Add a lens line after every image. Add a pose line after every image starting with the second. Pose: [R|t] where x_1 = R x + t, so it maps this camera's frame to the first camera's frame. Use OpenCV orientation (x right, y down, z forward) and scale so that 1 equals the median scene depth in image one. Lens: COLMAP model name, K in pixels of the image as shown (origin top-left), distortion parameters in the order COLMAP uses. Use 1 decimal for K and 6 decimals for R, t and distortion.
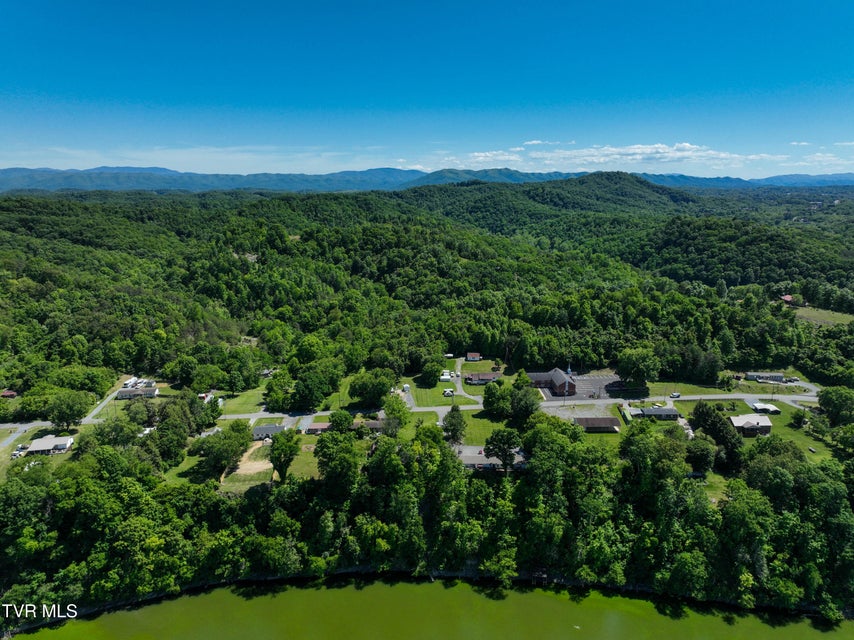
lens RADIAL K [[599.7, 0, 431.8], [0, 599.7, 314.1], [0, 0, 1]] dist [-0.001208, 0.018955]
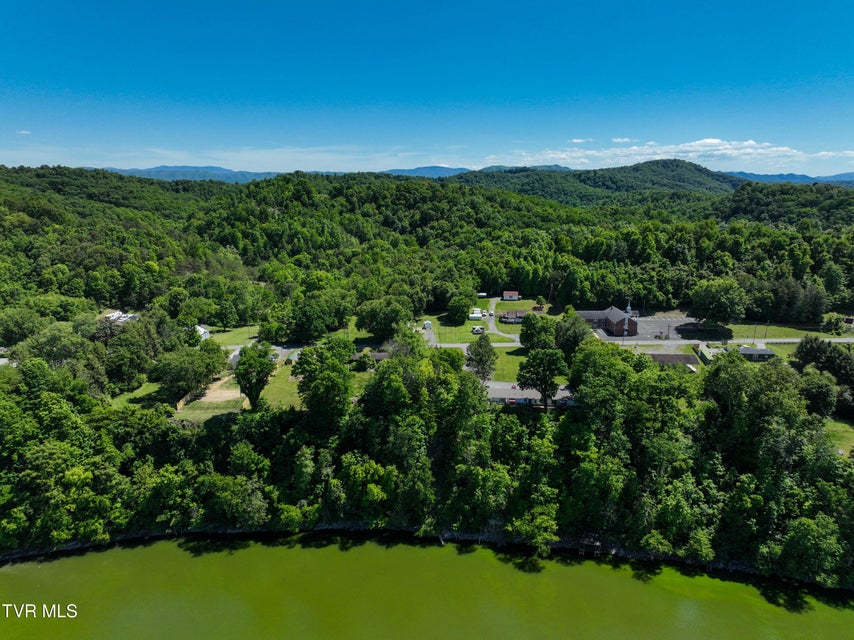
lens RADIAL K [[599.7, 0, 432.3], [0, 599.7, 314.8], [0, 0, 1]] dist [-0.001208, 0.018955]
pose [[0.996935, 0.016036, -0.076578, 0.038112], [-0.015916, 0.999871, 0.002171, 0.149969], [0.076603, -0.000945, 0.997061, 0.244907]]
